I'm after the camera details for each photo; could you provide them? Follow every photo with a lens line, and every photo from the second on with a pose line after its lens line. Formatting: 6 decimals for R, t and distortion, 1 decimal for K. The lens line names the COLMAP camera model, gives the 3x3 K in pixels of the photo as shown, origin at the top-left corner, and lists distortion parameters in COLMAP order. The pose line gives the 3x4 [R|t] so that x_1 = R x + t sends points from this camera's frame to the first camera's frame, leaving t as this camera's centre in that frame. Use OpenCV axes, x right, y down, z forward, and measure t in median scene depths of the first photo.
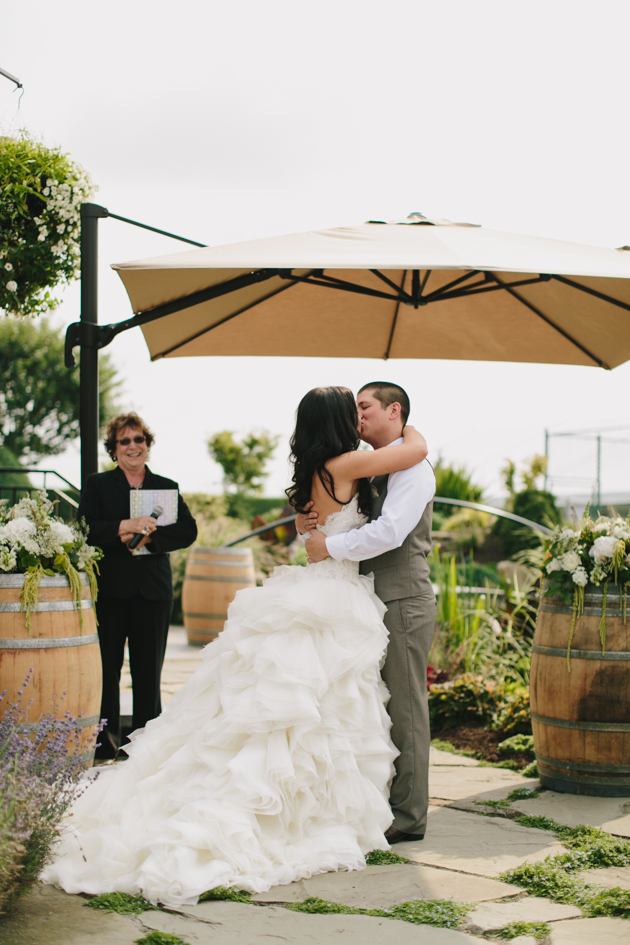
lens RADIAL K [[1414.0, 0, 321.8], [0, 1414.0, 457.8], [0, 0, 1]] dist [-0.115704, 0.189272]
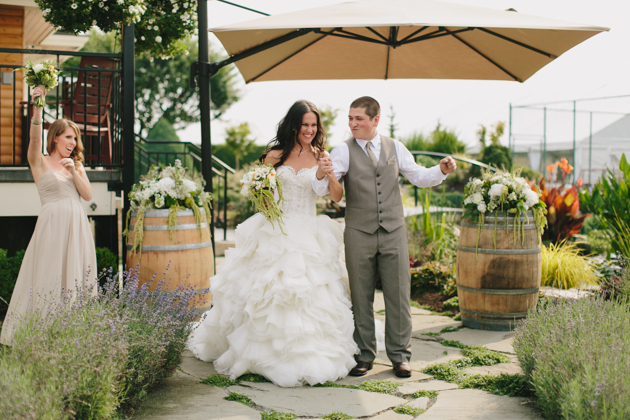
lens RADIAL K [[942.7, 0, 315.0], [0, 942.7, 210.0], [0, 0, 1]] dist [-0.115704, 0.189272]
pose [[0.997779, -0.010953, -0.065698, 0.050917], [0.017268, 0.995199, 0.096336, -0.027452], [0.064327, -0.097257, 0.993178, -0.171883]]
